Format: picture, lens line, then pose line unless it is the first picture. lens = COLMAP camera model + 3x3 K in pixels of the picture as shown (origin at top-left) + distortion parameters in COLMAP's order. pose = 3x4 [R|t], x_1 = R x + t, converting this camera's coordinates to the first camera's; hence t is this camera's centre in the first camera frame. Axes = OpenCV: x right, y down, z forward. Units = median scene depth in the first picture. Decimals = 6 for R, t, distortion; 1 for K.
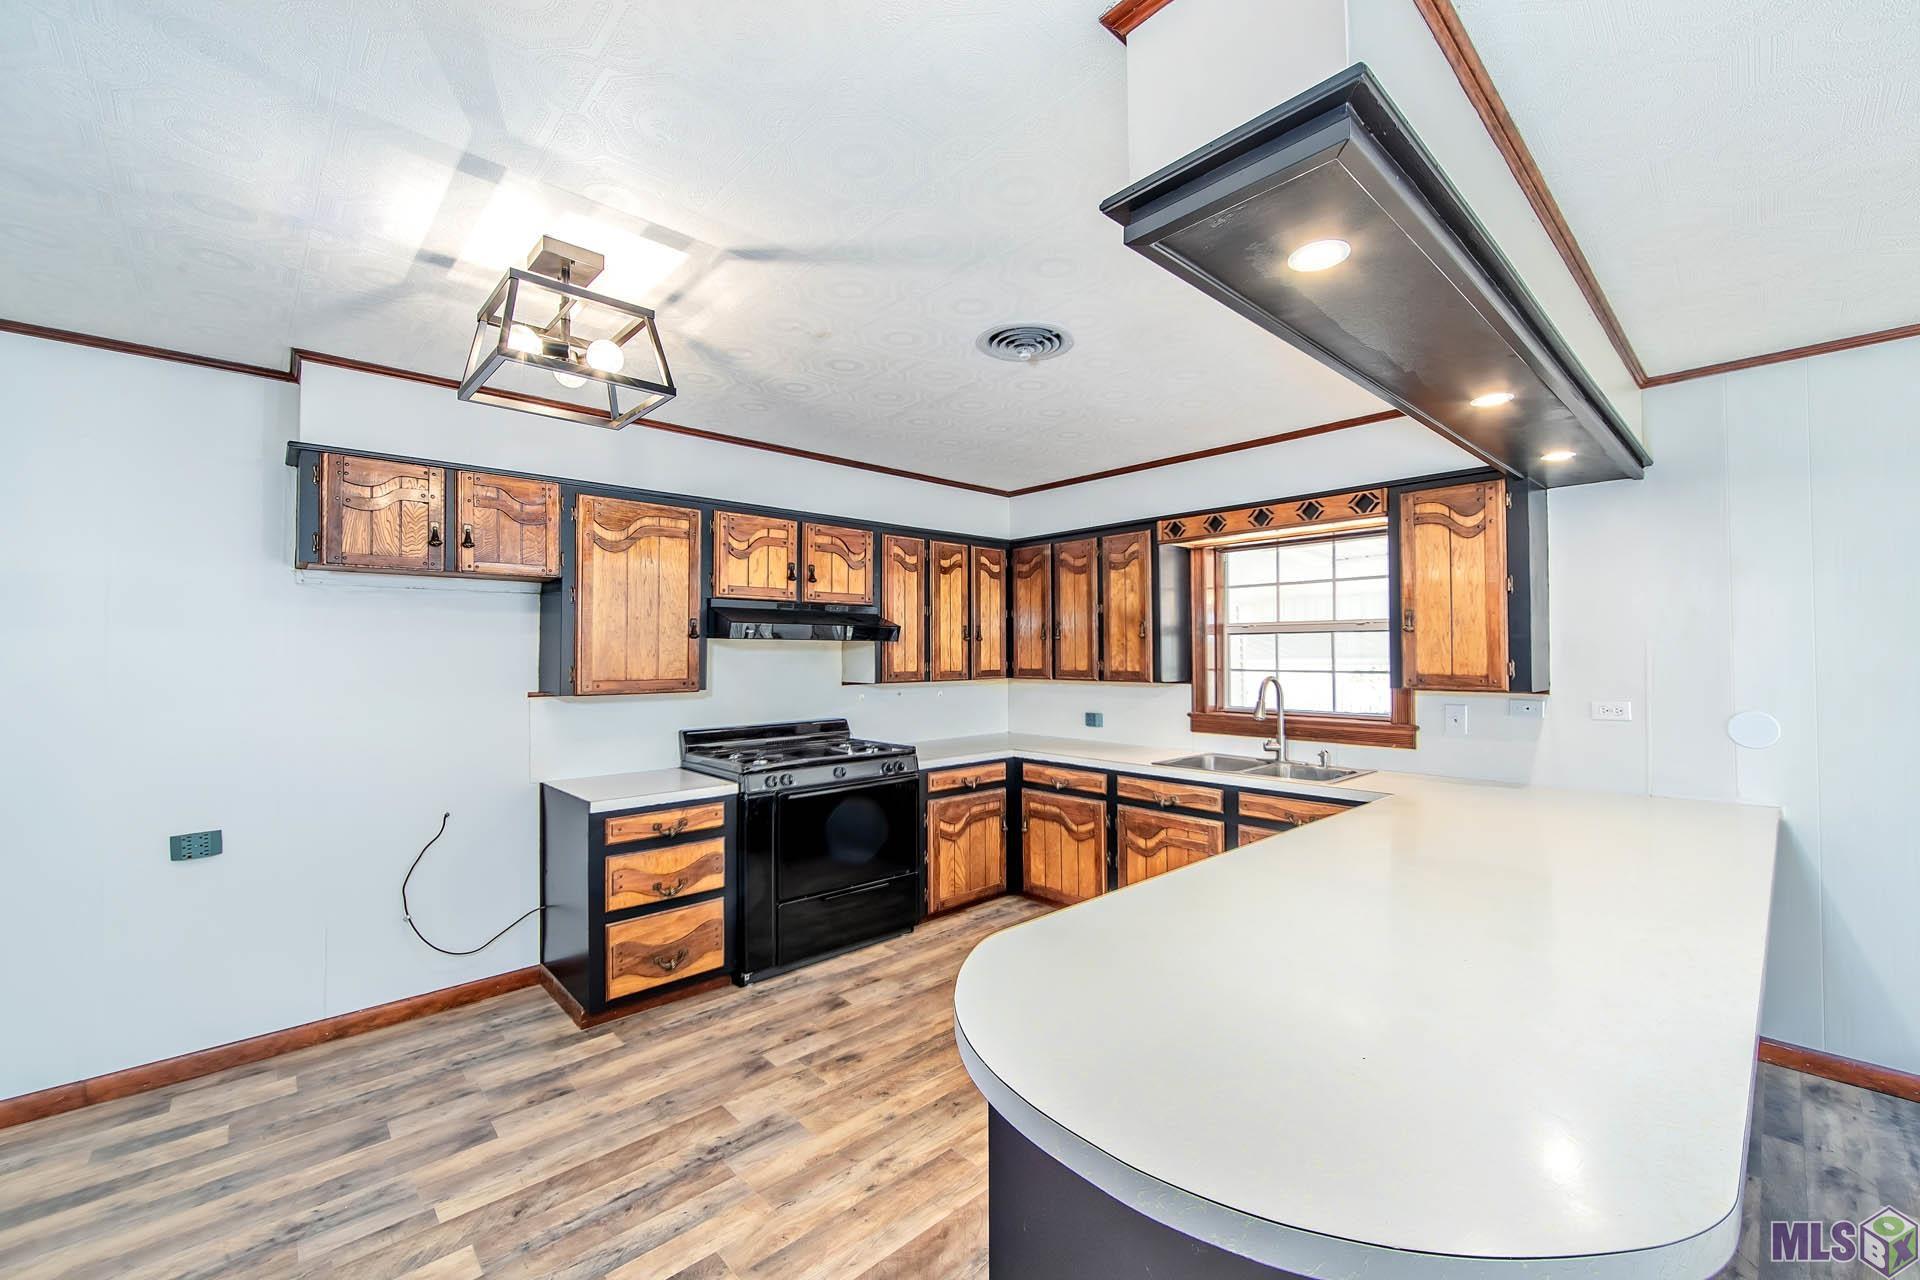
lens RADIAL K [[756.9, 0, 964.9], [0, 756.9, 641.7], [0, 0, 1]] dist [-0.003986, -0.000009]
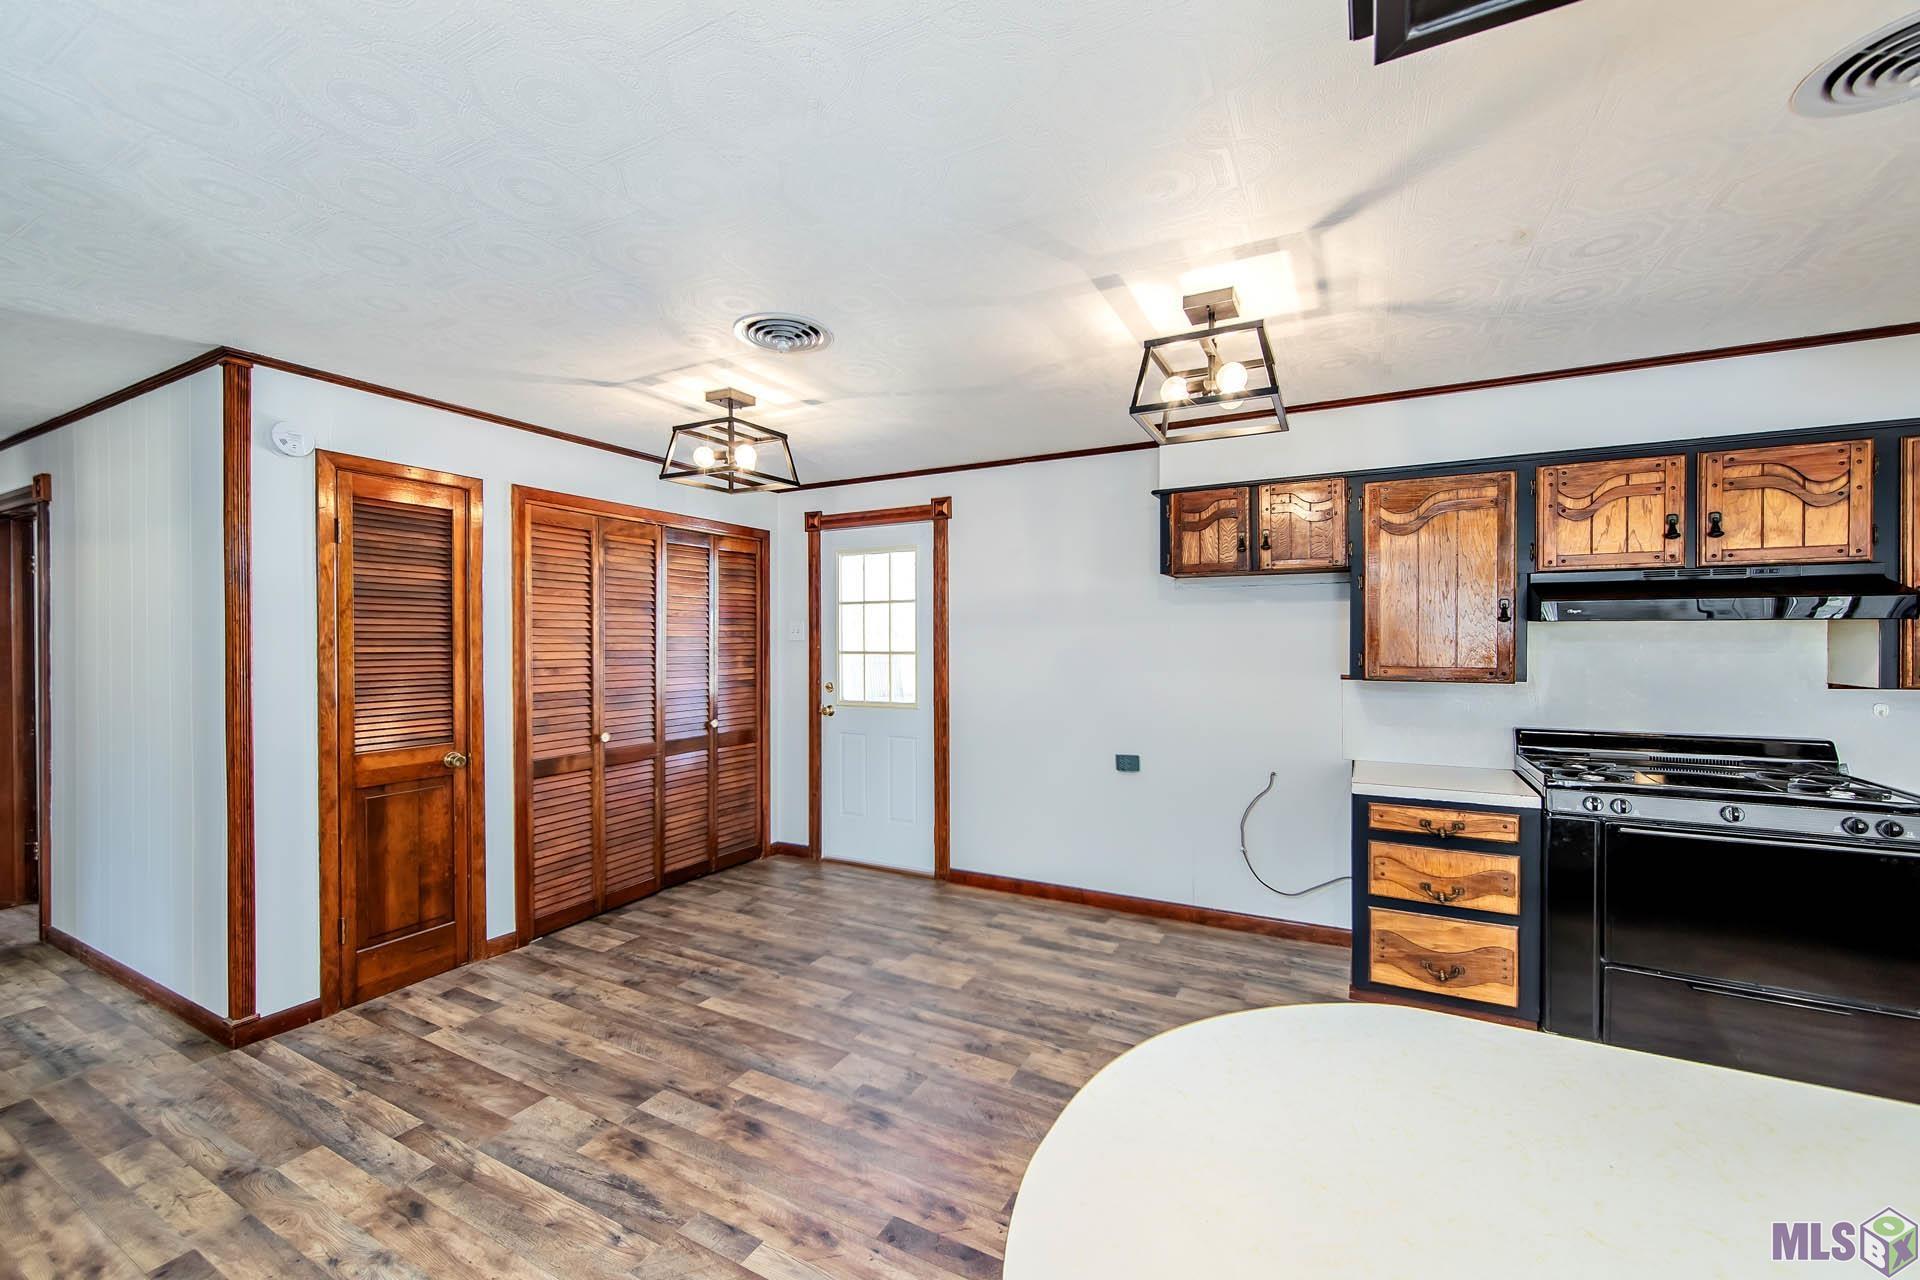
lens RADIAL K [[756.9, 0, 968.7], [0, 756.9, 639.8], [0, 0, 1]] dist [-0.003986, -0.000009]
pose [[0.336459, 0.003176, -0.941693, 0.278727], [0.014611, 0.999856, 0.008593, 0.000099], [0.941585, -0.016650, 0.336365, 0.147854]]
